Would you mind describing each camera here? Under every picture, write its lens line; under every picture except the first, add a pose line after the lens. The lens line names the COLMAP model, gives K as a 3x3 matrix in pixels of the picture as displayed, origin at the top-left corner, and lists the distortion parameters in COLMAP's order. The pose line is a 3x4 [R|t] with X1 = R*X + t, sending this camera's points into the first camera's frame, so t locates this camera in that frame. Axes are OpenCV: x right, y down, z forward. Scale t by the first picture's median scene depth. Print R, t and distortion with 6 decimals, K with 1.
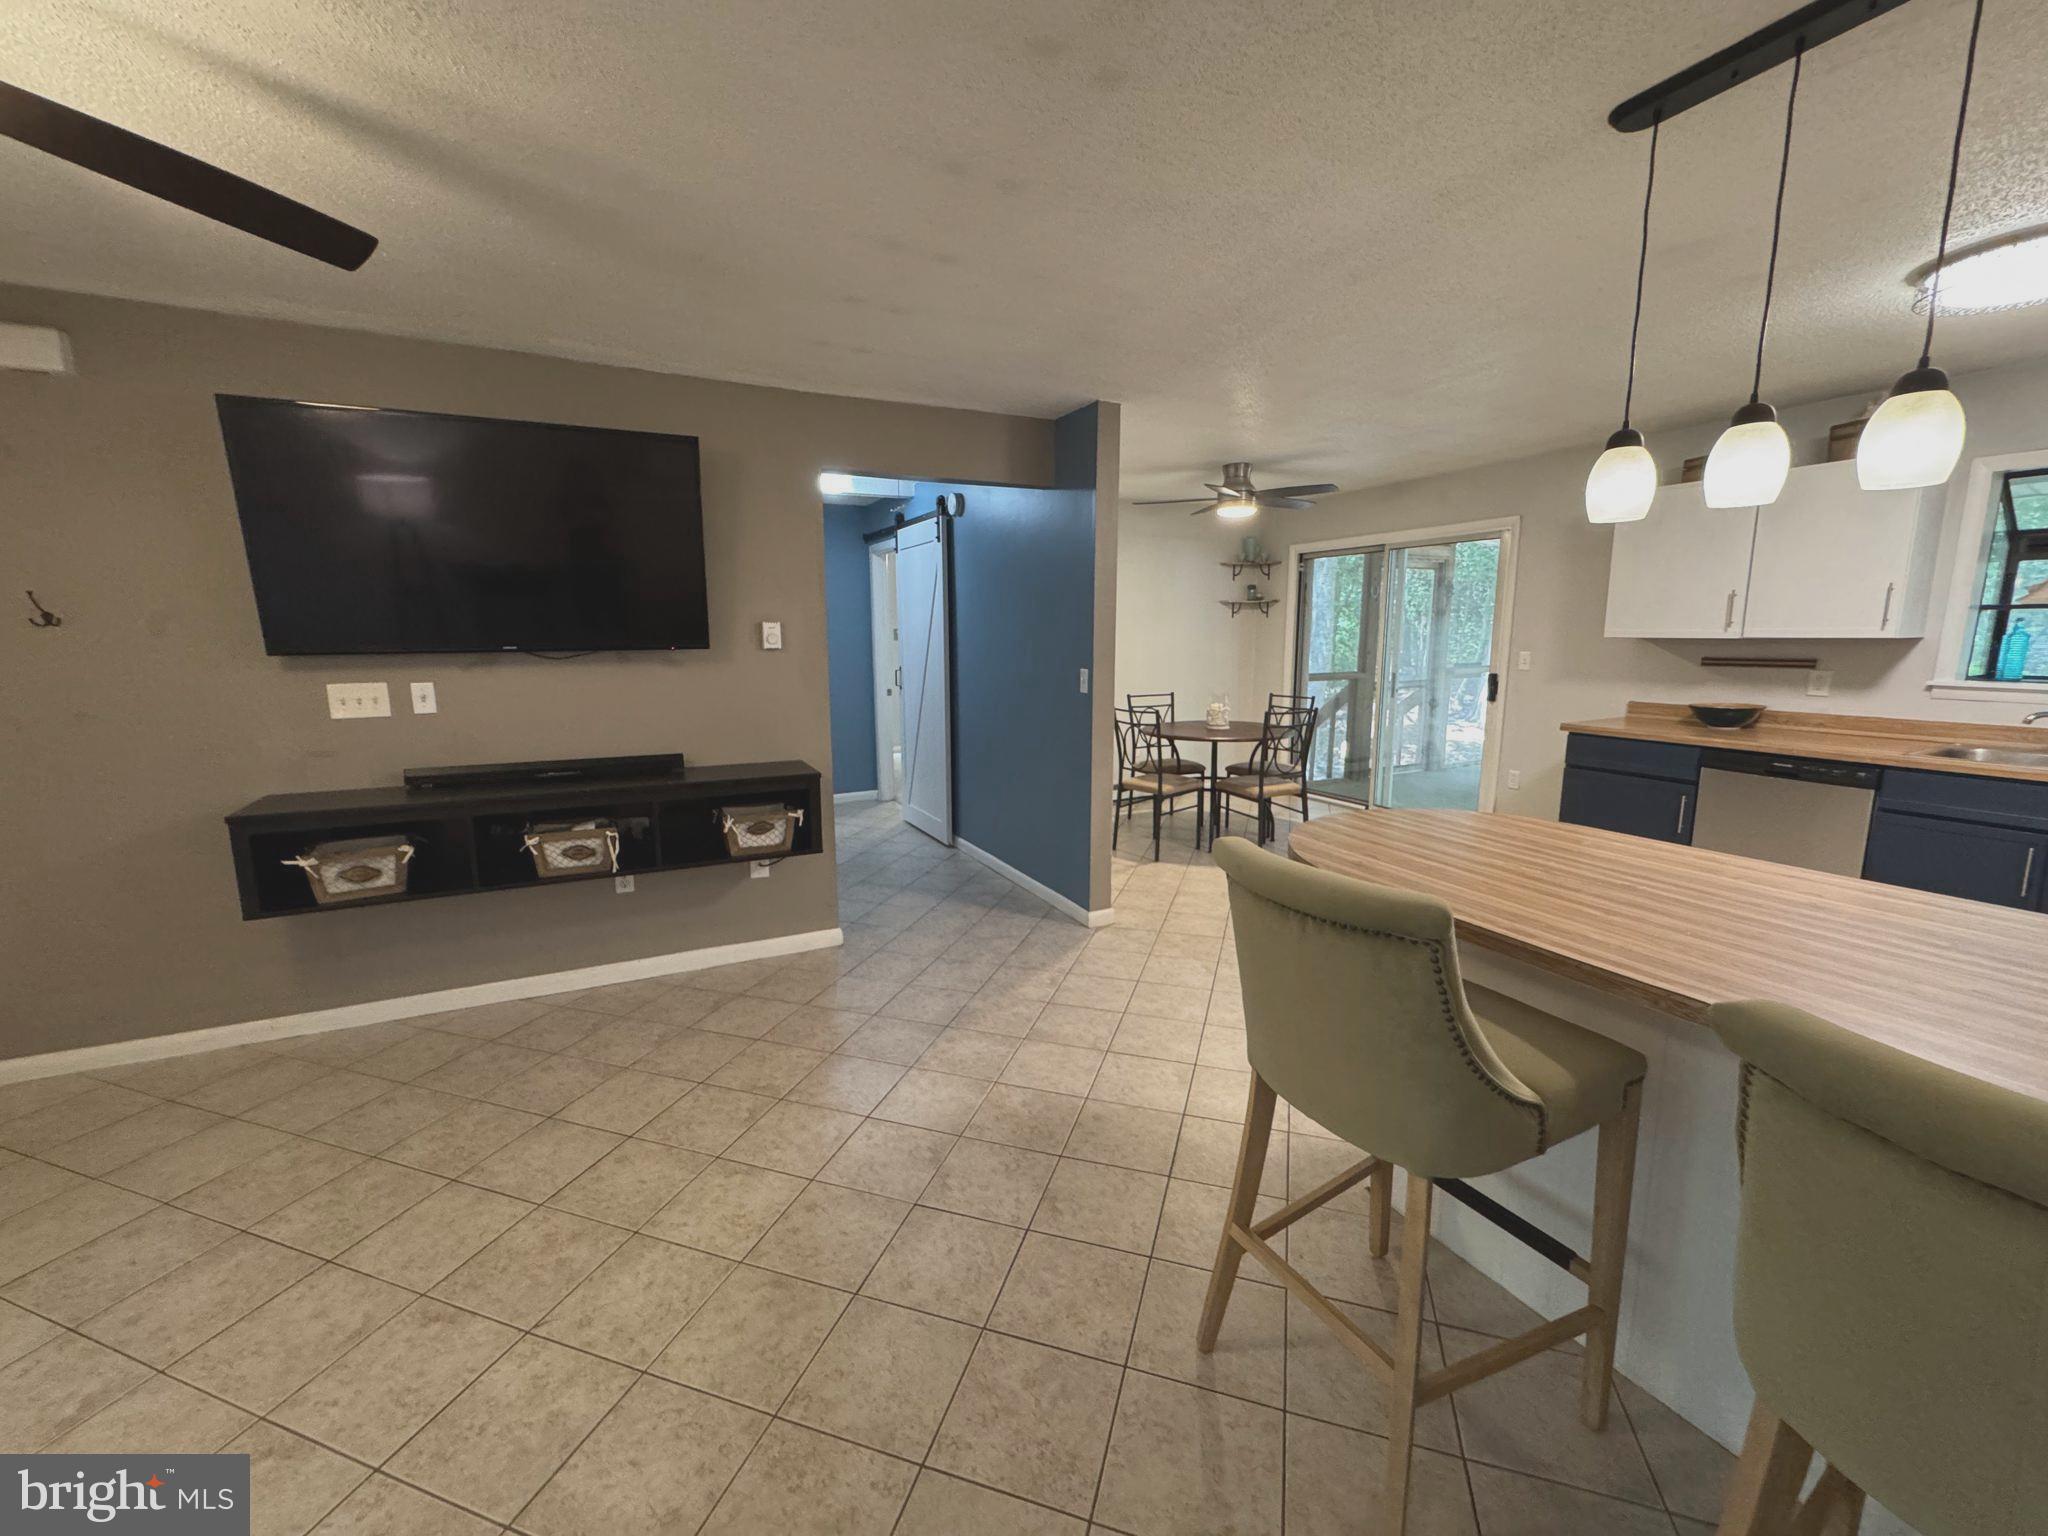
lens RADIAL K [[821.6, 0, 1023.3], [0, 821.6, 765.7], [0, 0, 1]] dist [-0.003611, 0.000411]
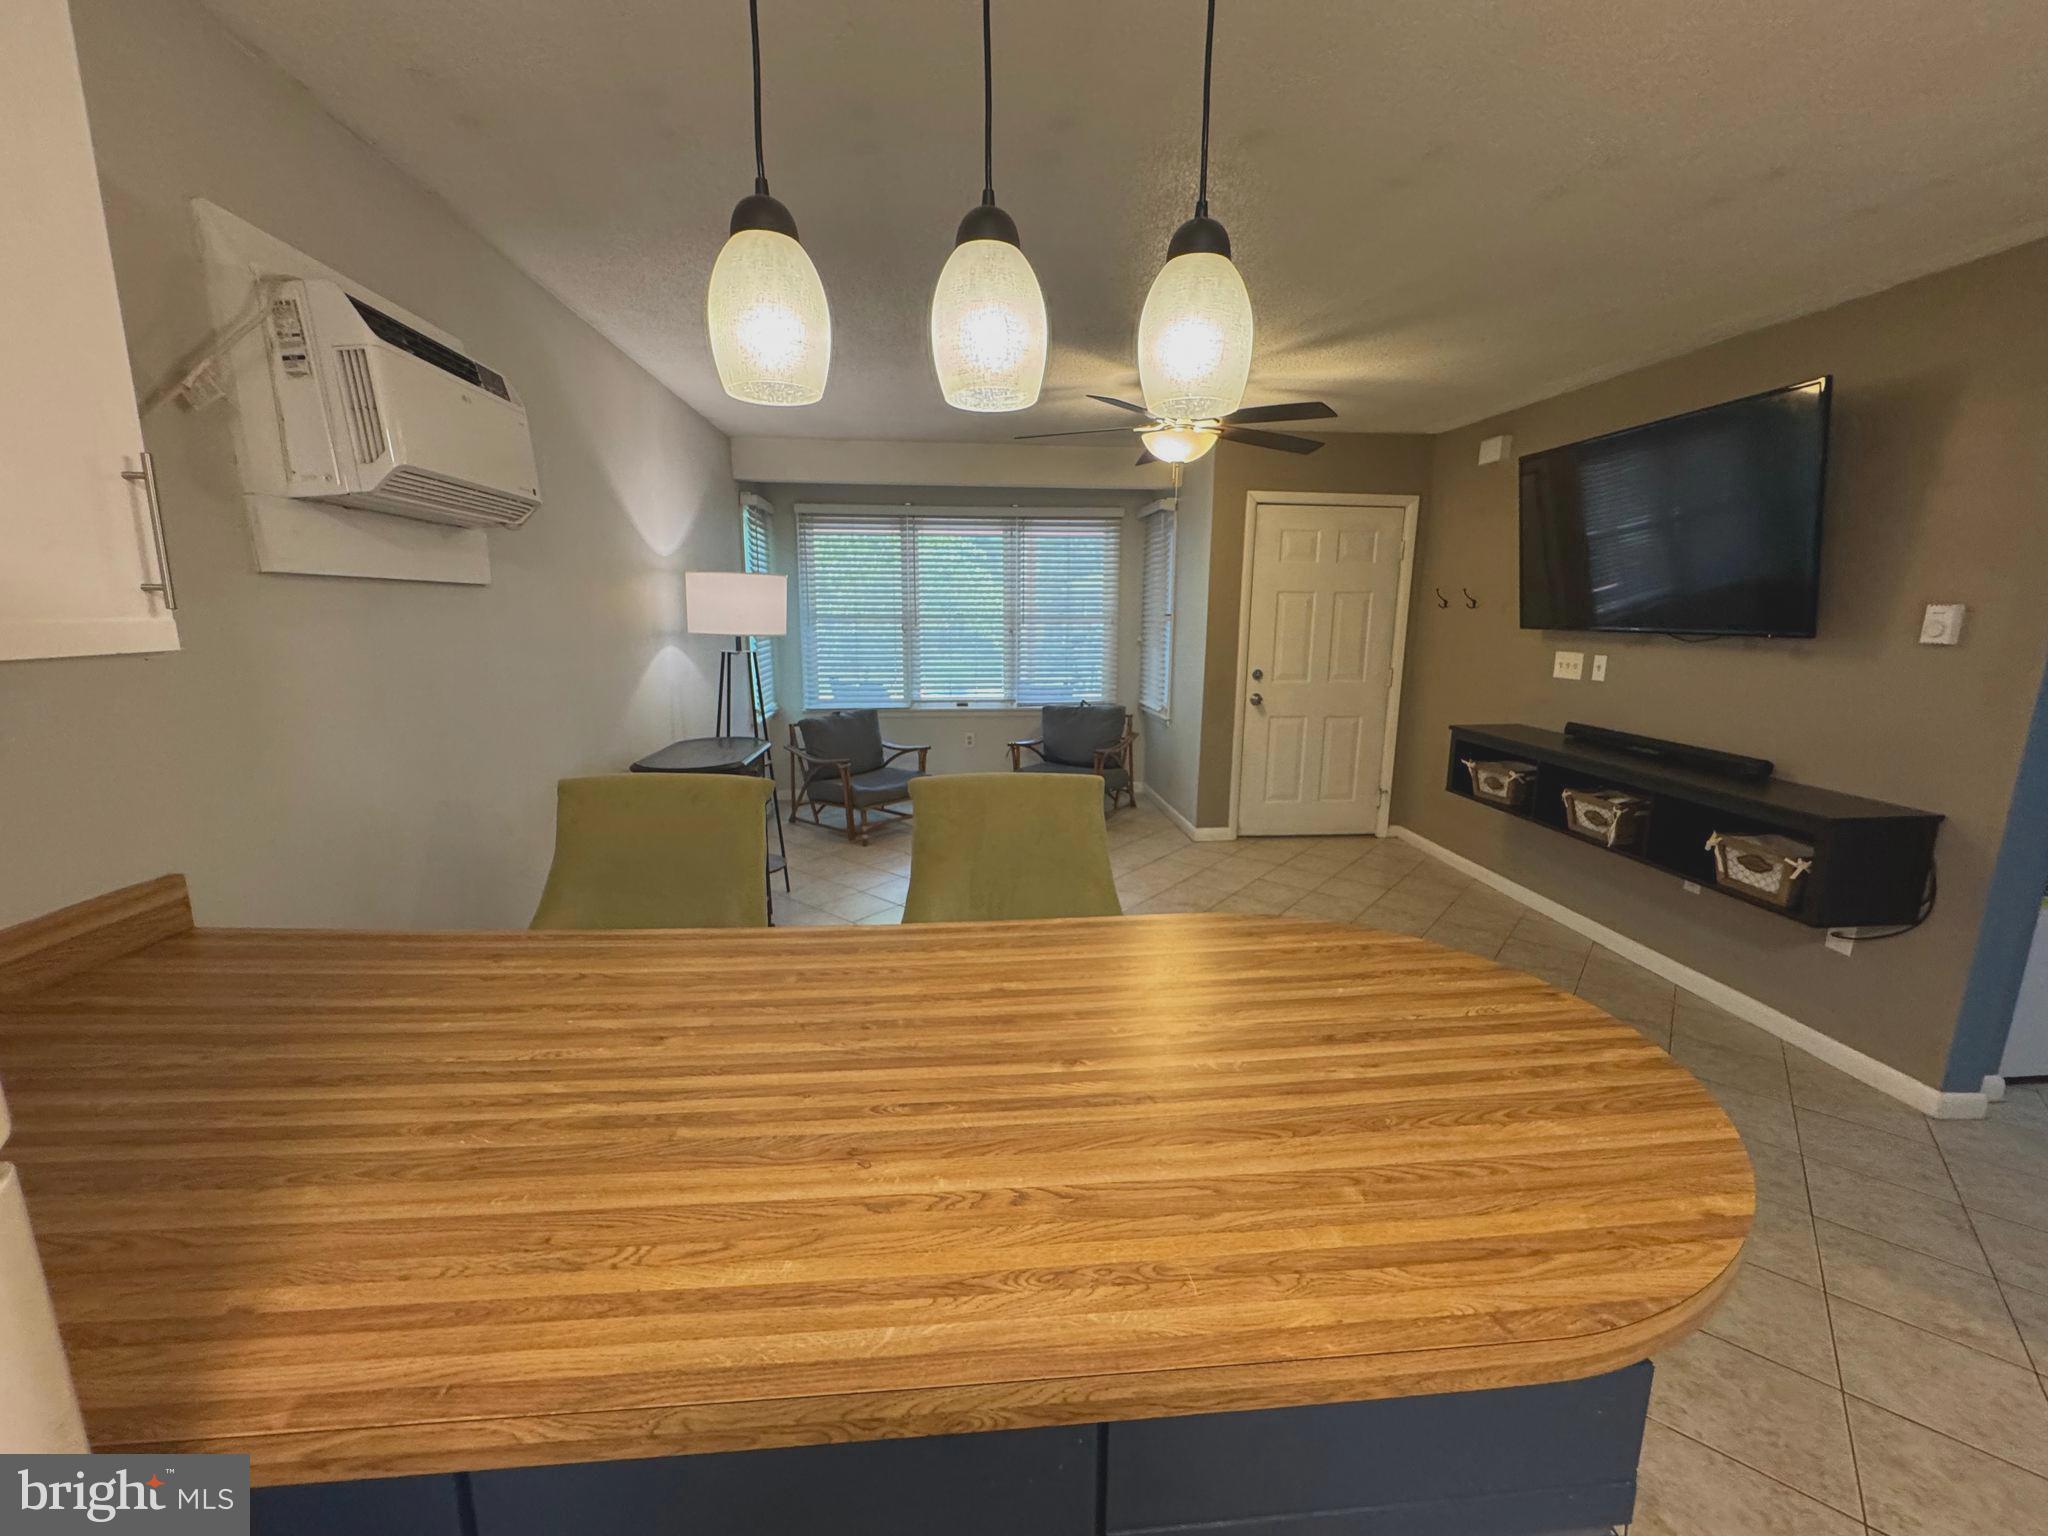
lens RADIAL K [[821.6, 0, 1023.3], [0, 821.6, 765.7], [0, 0, 1]] dist [-0.003611, 0.000411]
pose [[-0.364286, 0.178762, -0.913969, 0.643175], [-0.154375, 0.956236, 0.248559, -0.102253], [0.918403, 0.231641, -0.320746, 0.569117]]
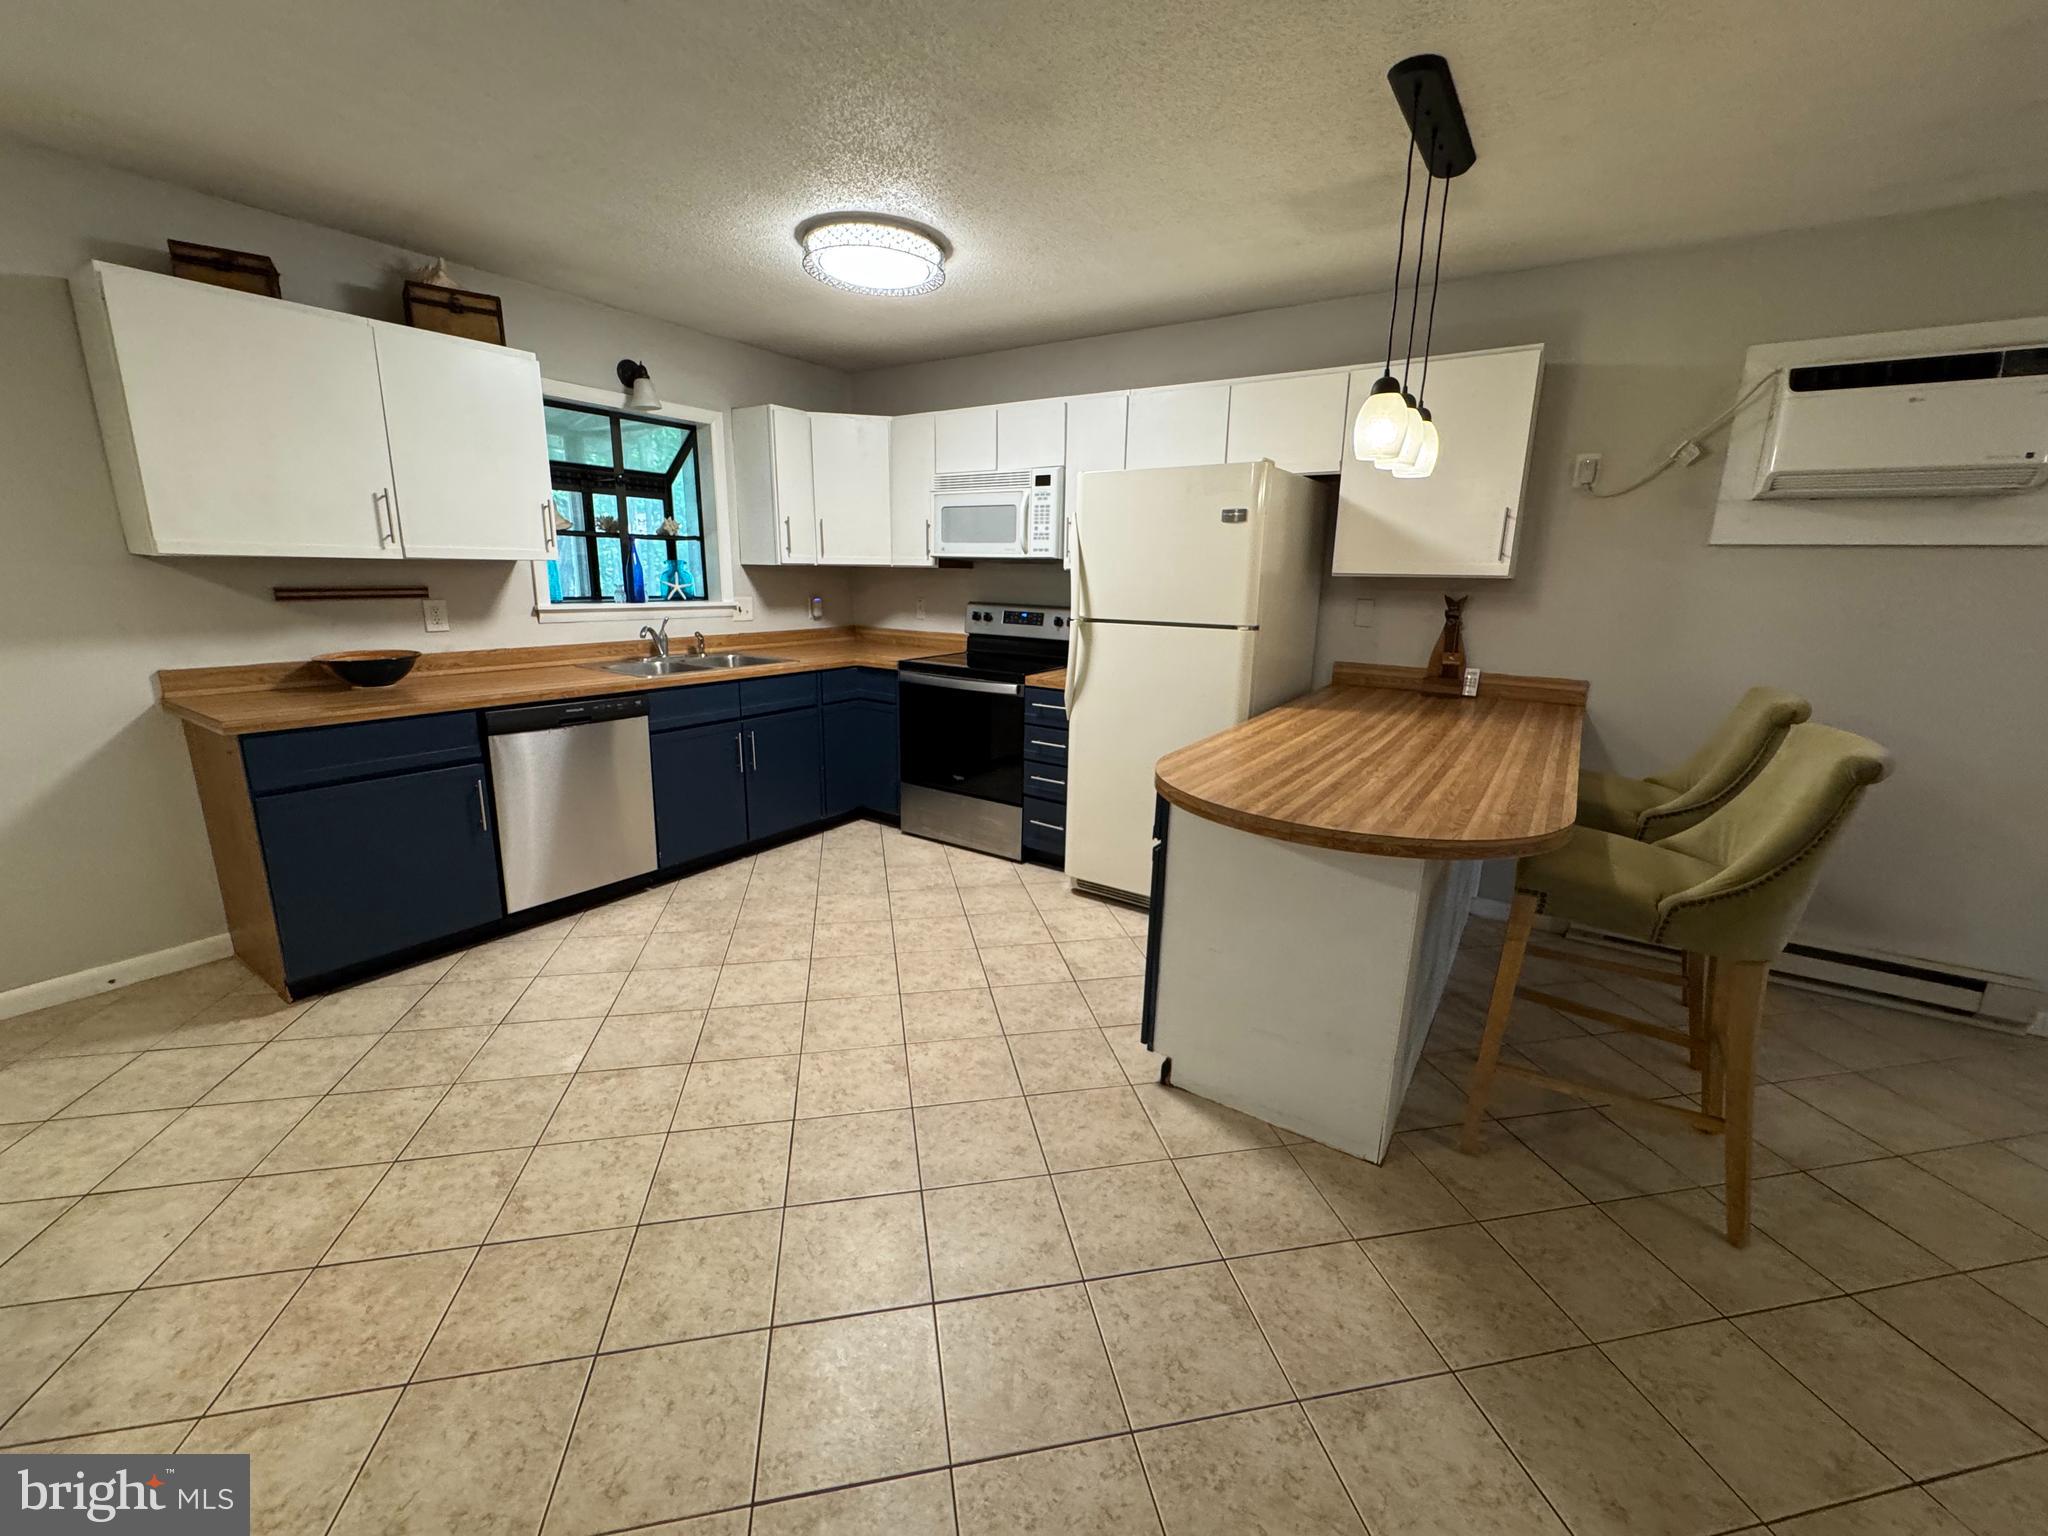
lens RADIAL K [[821.6, 0, 1023.3], [0, 821.6, 765.7], [0, 0, 1]] dist [-0.003611, 0.000411]
pose [[-0.488710, -0.203339, 0.848420, -0.048890], [0.126429, 0.945690, 0.299478, -0.152407], [-0.863237, 0.253623, -0.436460, 1.039396]]
